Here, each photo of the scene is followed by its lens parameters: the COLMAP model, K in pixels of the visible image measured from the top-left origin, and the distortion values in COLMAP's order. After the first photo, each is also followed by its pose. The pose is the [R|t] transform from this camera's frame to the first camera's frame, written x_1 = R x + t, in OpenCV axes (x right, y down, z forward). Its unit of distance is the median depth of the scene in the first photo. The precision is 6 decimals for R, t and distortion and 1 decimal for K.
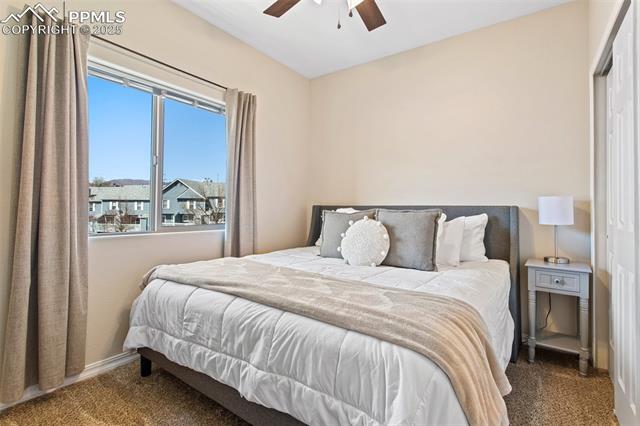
lens RADIAL K [[306.6, 0, 319.9], [0, 306.6, 210.0], [0, 0, 1]] dist [0.004832, 0.001031]
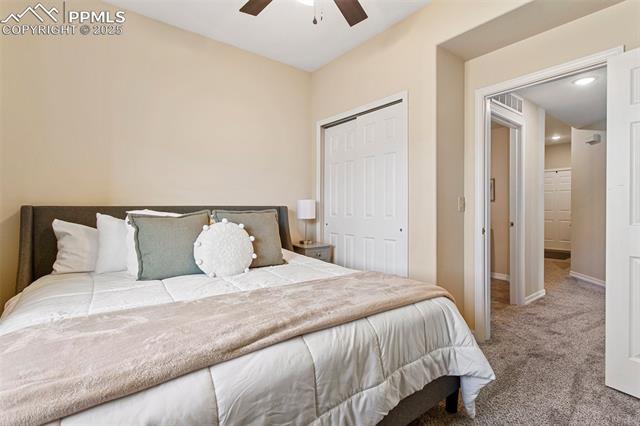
lens RADIAL K [[306.6, 0, 319.8], [0, 306.6, 210.0], [0, 0, 1]] dist [0.004832, 0.001031]
pose [[0.276353, -0.018417, 0.960880, -0.949296], [0.005679, 0.999830, 0.017530, -0.029852], [-0.961039, 0.000612, 0.276411, 0.753626]]
